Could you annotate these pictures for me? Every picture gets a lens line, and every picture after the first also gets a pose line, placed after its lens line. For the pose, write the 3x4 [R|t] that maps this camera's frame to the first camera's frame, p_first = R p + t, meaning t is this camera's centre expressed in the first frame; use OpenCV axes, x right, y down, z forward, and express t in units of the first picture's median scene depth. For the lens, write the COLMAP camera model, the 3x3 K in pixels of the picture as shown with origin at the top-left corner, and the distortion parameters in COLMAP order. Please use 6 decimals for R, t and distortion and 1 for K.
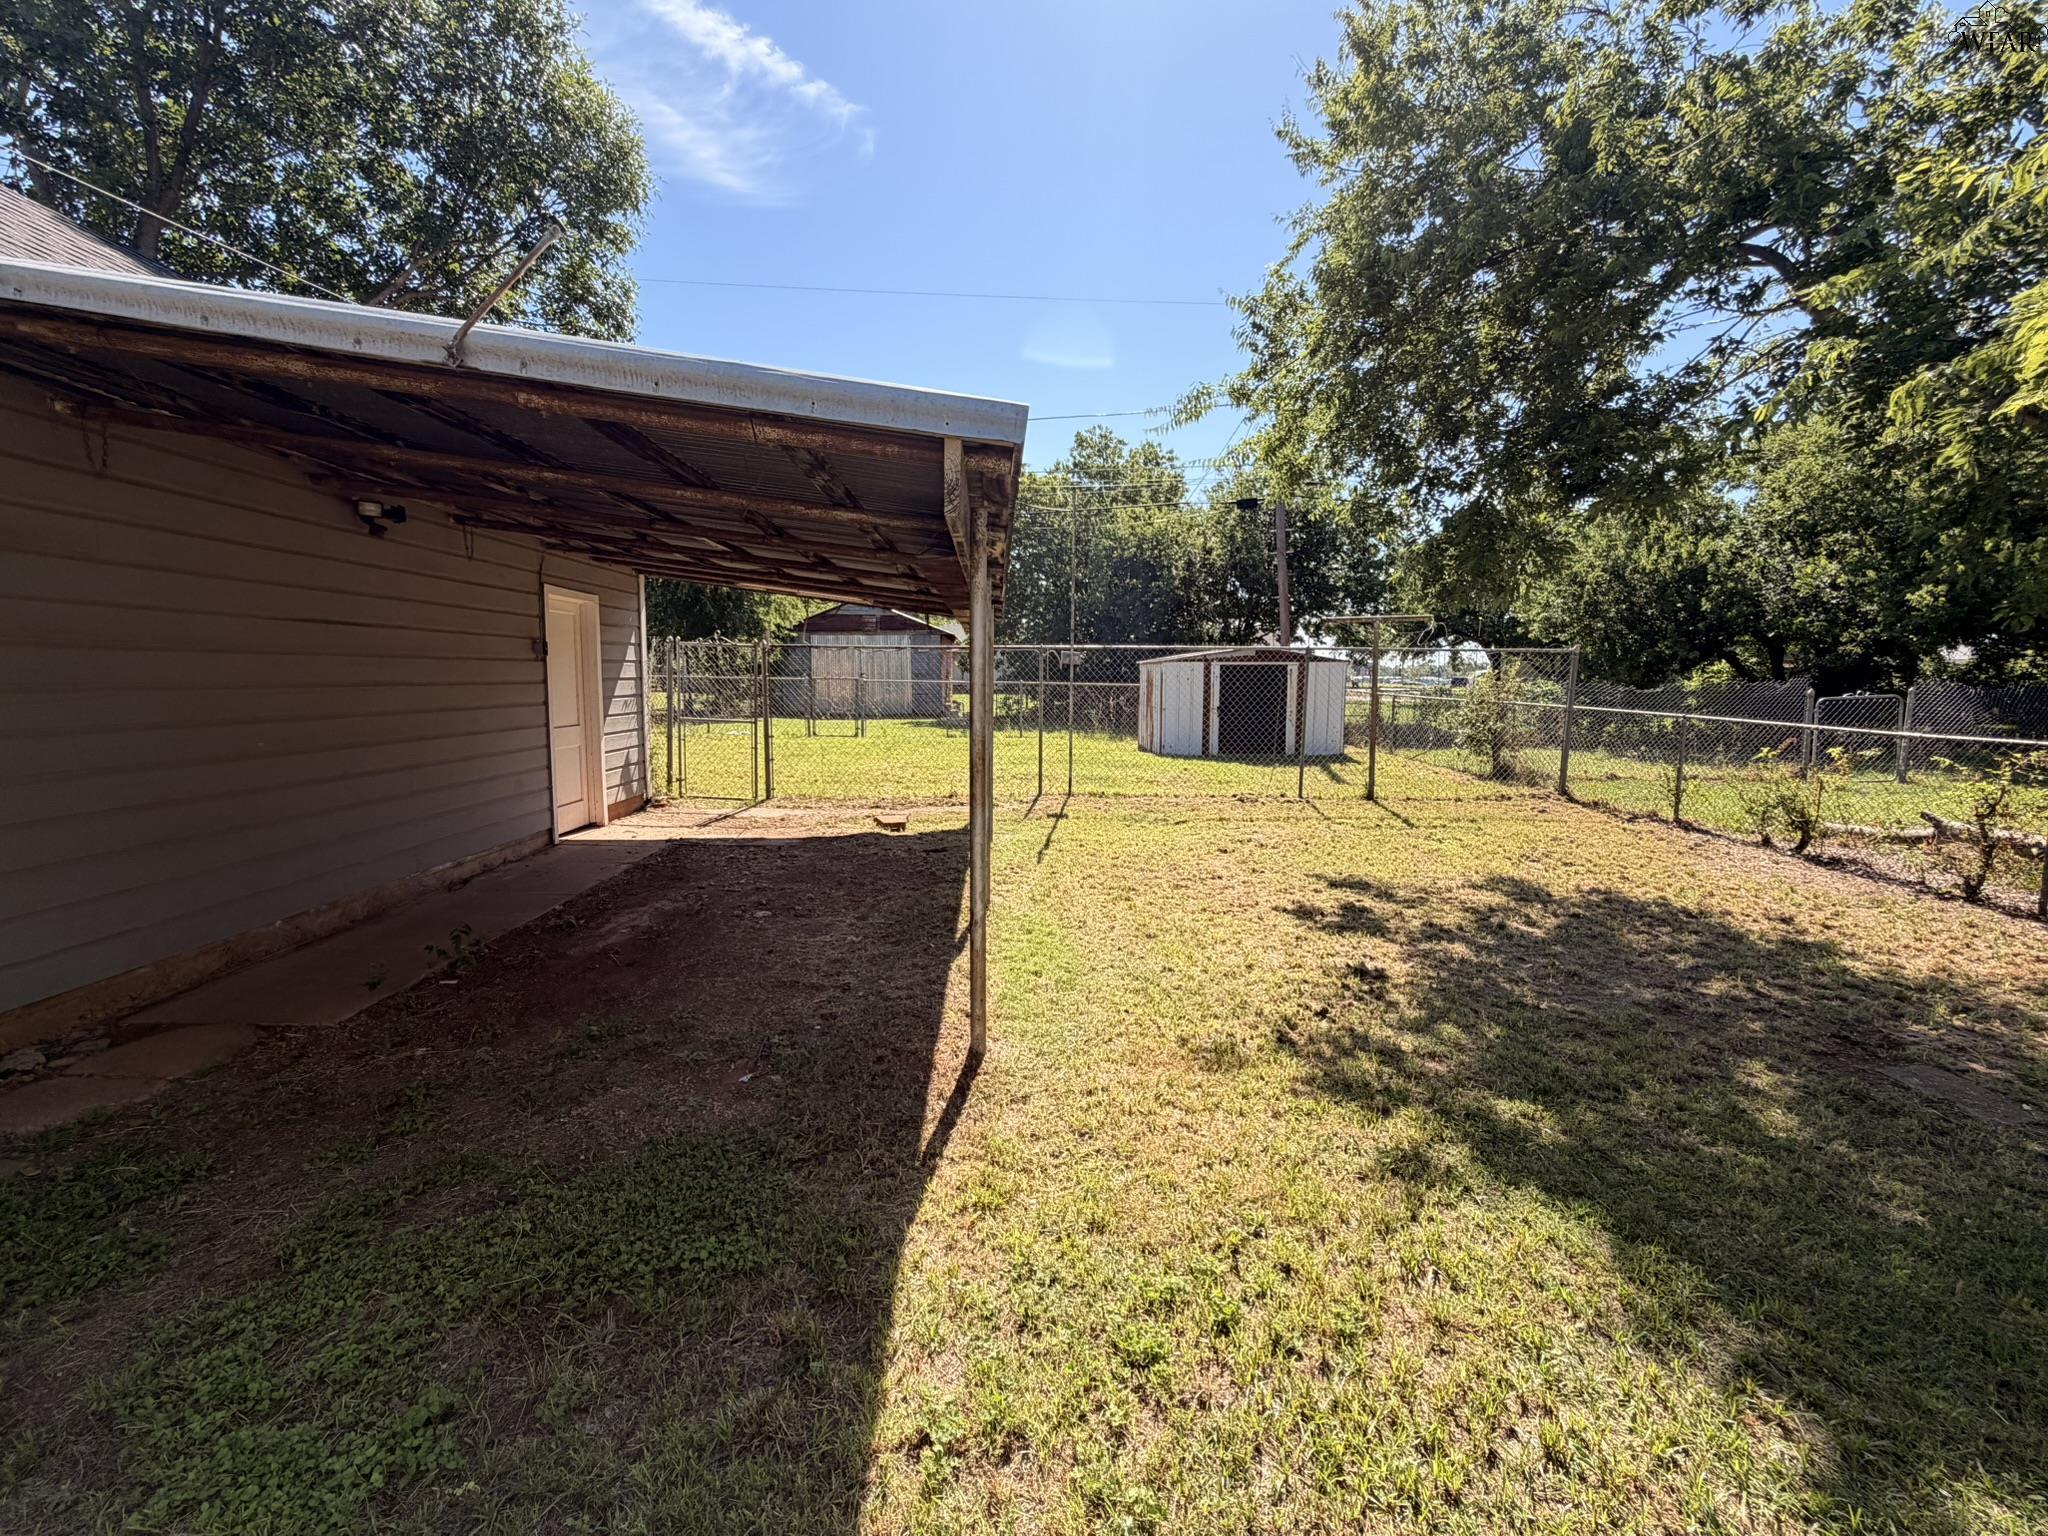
lens RADIAL K [[831.7, 0, 1024.0], [0, 831.7, 768.0], [0, 0, 1]] dist [0.000917, 0.000120]
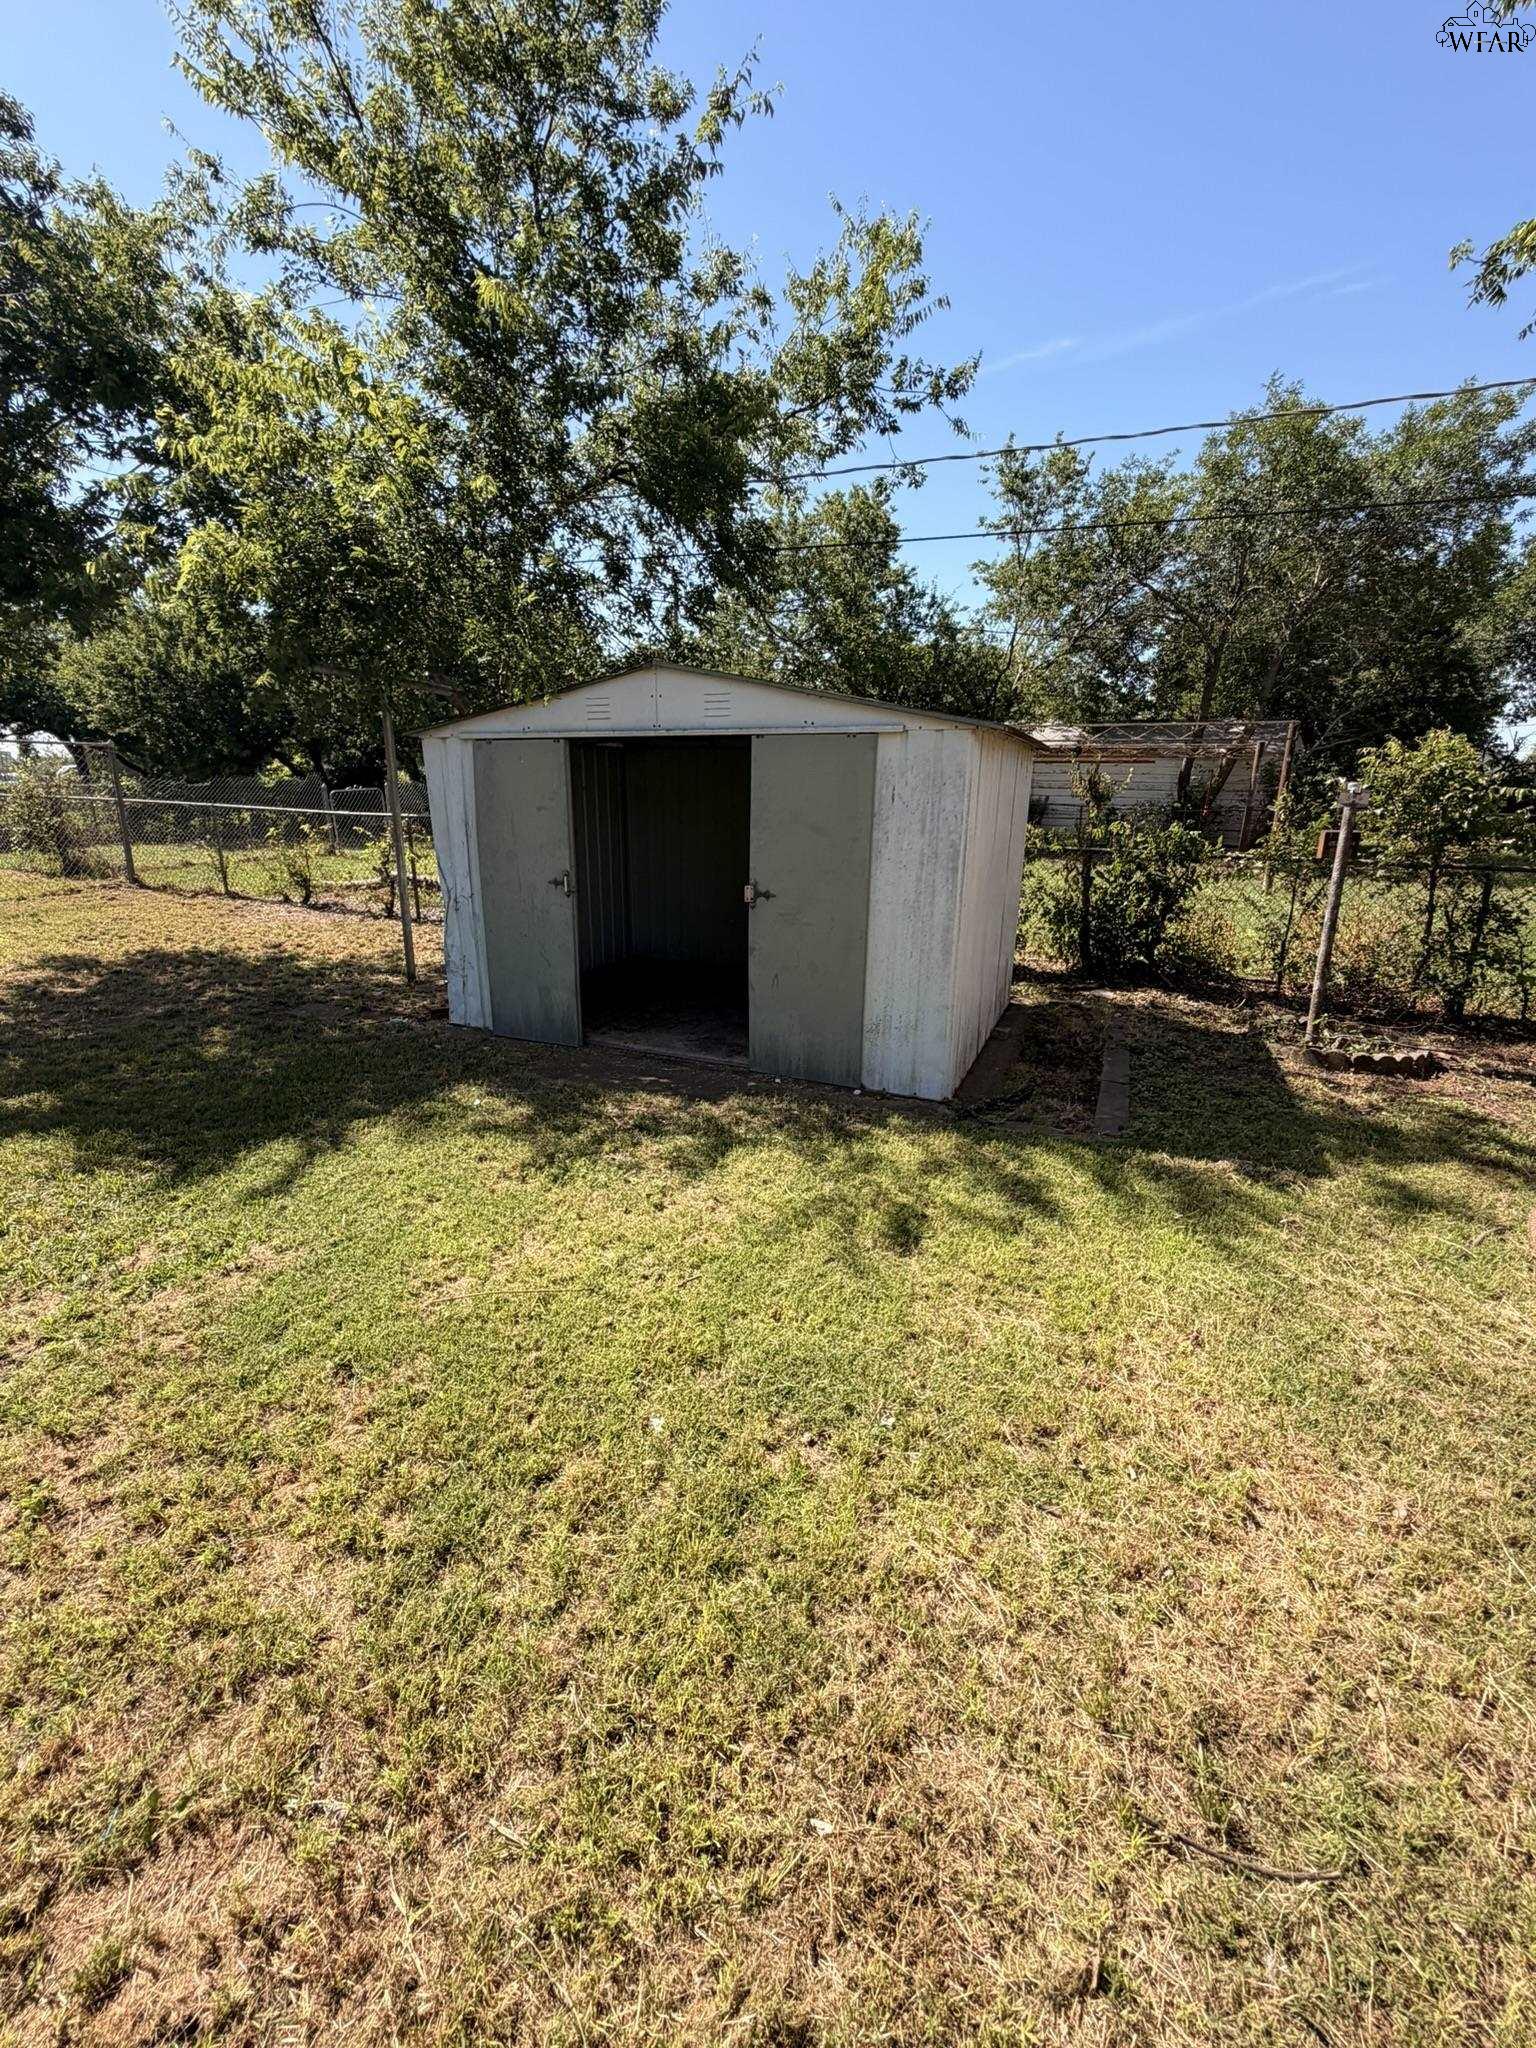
lens RADIAL K [[831.7, 0, 768.0], [0, 831.7, 1024.0], [0, 0, 1]] dist [0.000917, 0.000120]
pose [[0.404034, -0.249199, 0.880146, -0.030378], [0.087442, 0.968292, 0.234016, 0.039949], [-0.910555, -0.017589, 0.413013, -0.288191]]
